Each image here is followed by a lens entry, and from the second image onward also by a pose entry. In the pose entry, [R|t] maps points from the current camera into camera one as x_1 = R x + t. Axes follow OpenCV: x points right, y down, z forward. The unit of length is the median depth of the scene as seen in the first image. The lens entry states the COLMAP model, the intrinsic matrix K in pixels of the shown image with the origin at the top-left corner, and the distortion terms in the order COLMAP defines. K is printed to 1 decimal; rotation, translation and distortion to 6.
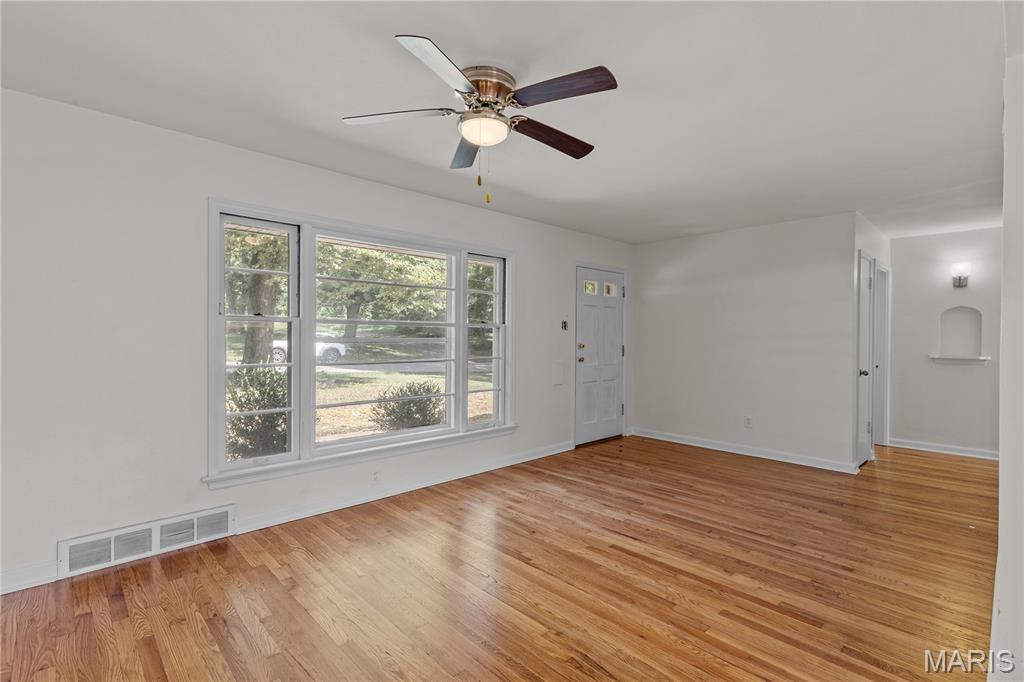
lens RADIAL K [[478.0, 0, 519.4], [0, 478.0, 340.0], [0, 0, 1]] dist [0.017228, 0.000608]
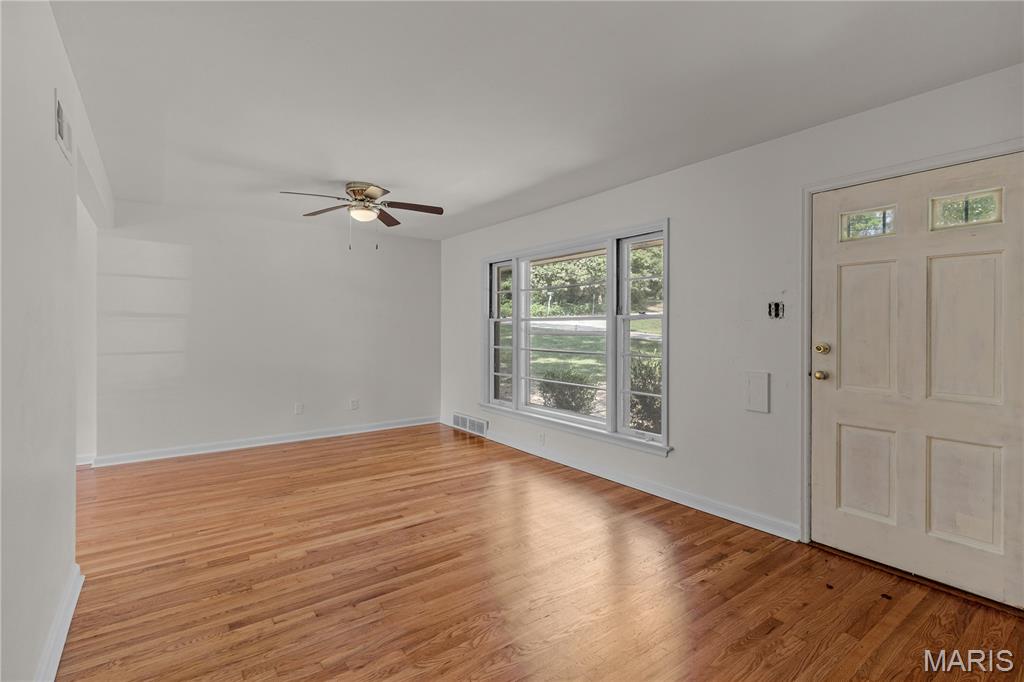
lens RADIAL K [[478.0, 0, 518.5], [0, 478.0, 334.8], [0, 0, 1]] dist [0.017228, 0.000608]
pose [[-0.125169, 0.003903, -0.992128, 1.318482], [-0.009791, 0.999939, 0.005169, -0.004146], [0.992087, 0.010361, -0.125123, 1.460405]]
